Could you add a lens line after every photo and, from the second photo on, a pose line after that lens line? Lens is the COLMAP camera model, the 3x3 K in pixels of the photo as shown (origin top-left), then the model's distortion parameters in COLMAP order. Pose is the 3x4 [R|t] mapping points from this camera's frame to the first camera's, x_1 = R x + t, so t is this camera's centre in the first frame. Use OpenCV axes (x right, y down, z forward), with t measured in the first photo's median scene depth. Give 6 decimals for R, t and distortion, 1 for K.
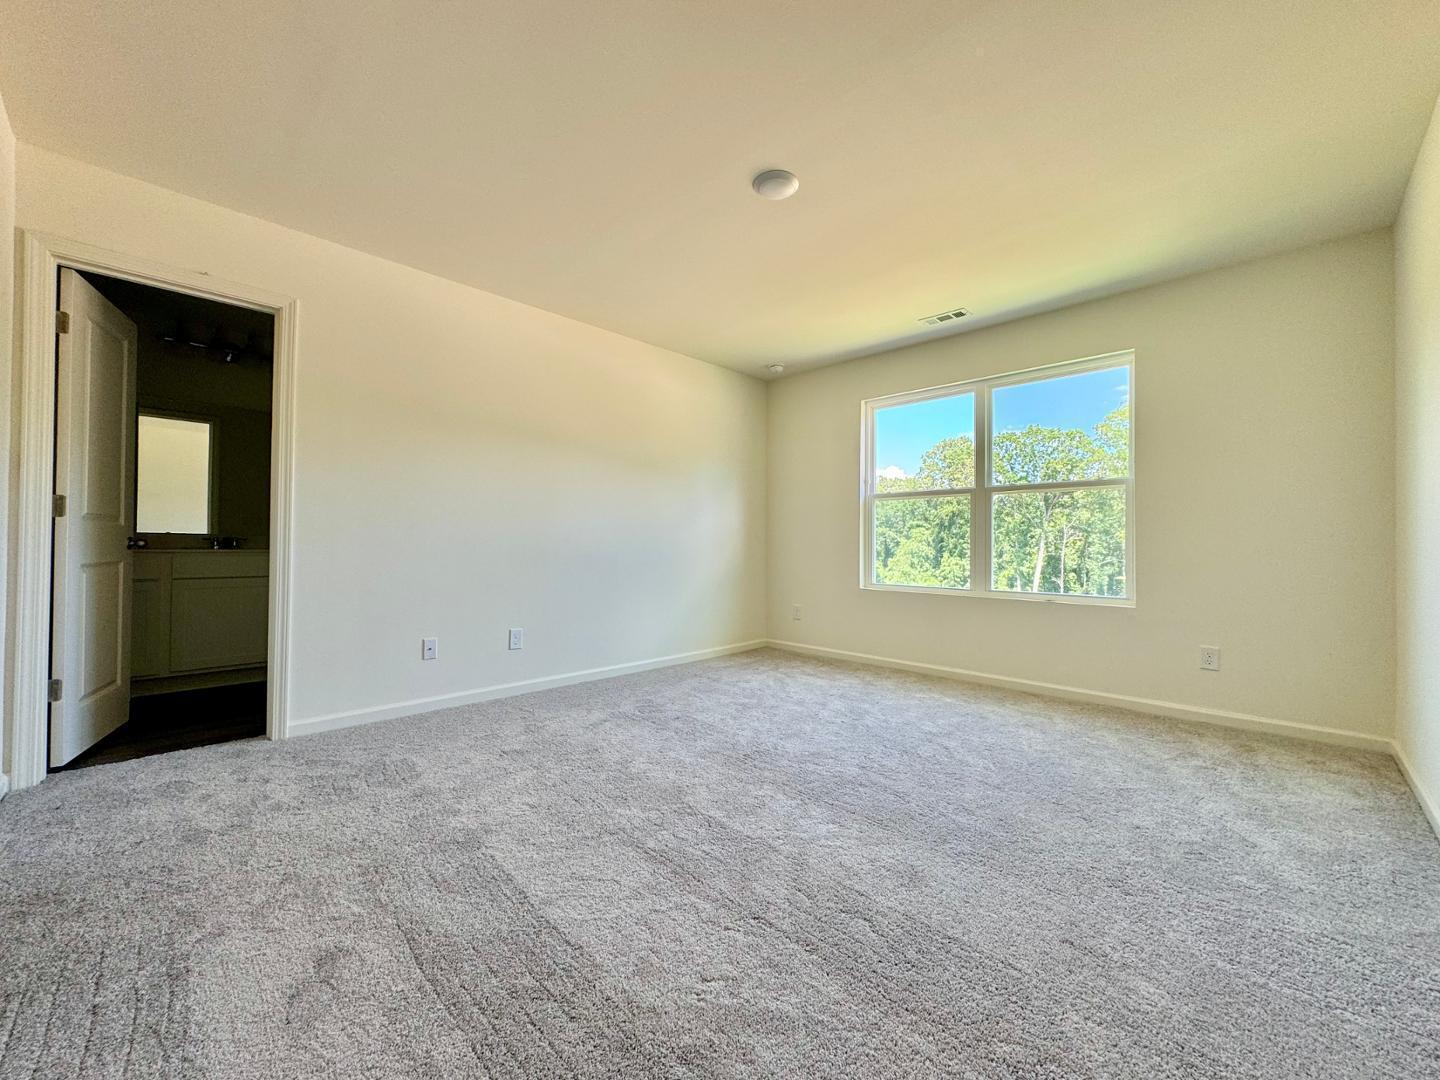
lens RADIAL K [[573.2, 0, 720.0], [0, 573.2, 540.0], [0, 0, 1]] dist [0.000413, -0.000346]
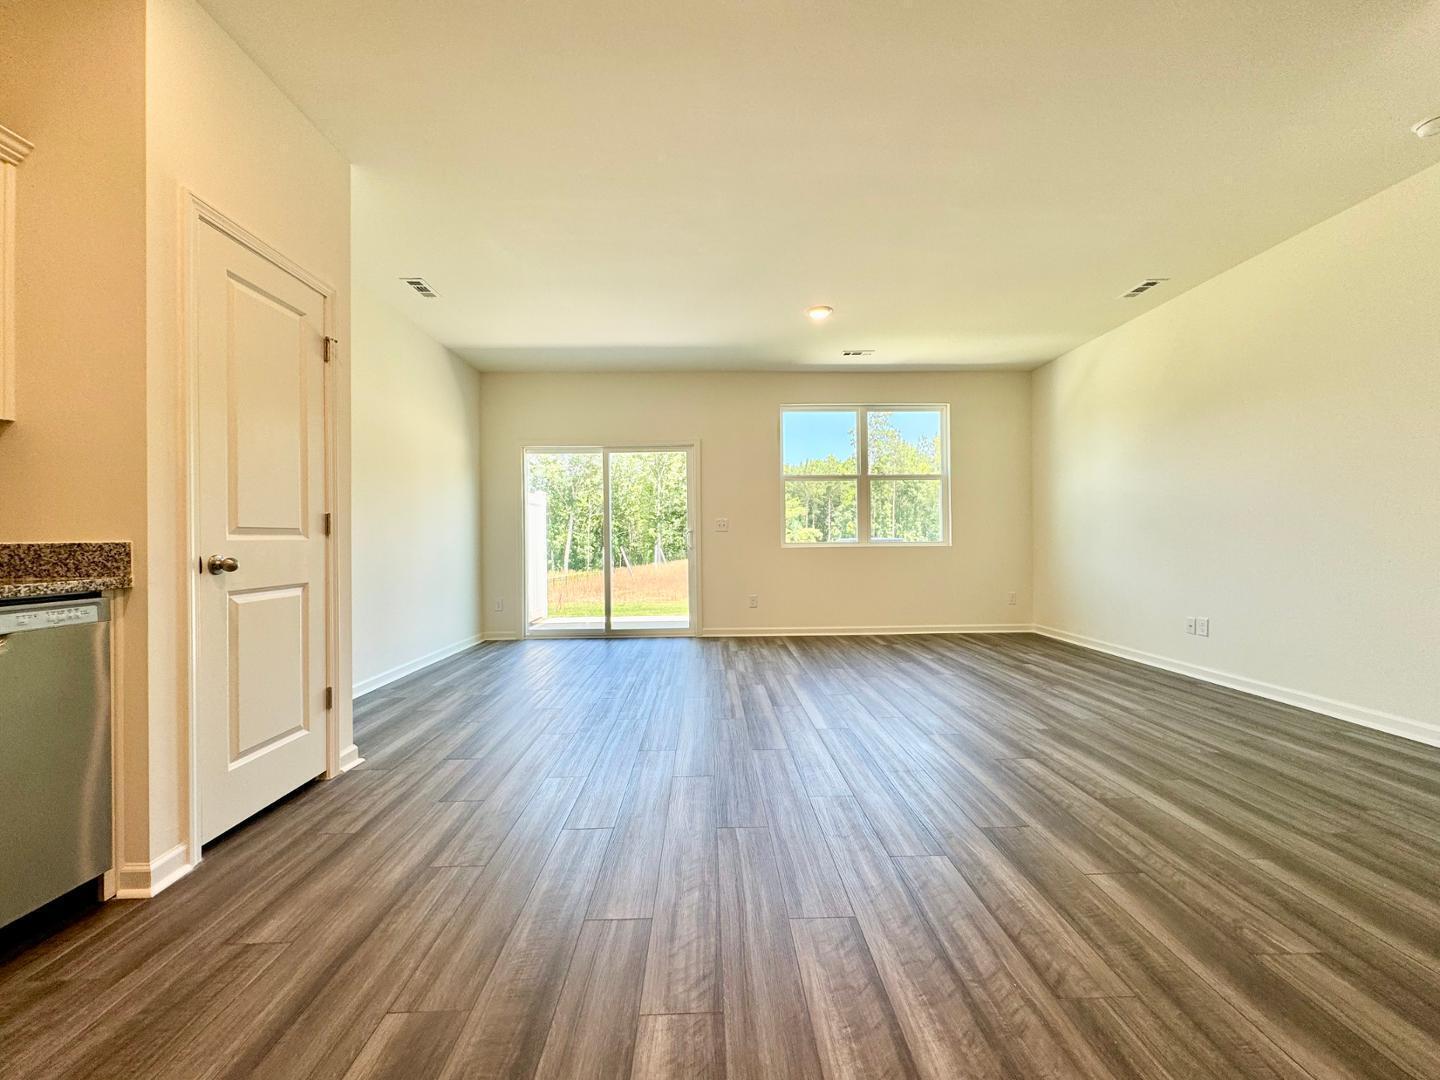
lens RADIAL K [[573.2, 0, 720.0], [0, 573.2, 540.0], [0, 0, 1]] dist [0.000413, -0.000346]
pose [[0.692119, -0.008271, 0.721736, -0.868671], [0.007033, 0.999964, 0.004715, 0.066653], [-0.721749, 0.001813, 0.692153, 0.220145]]
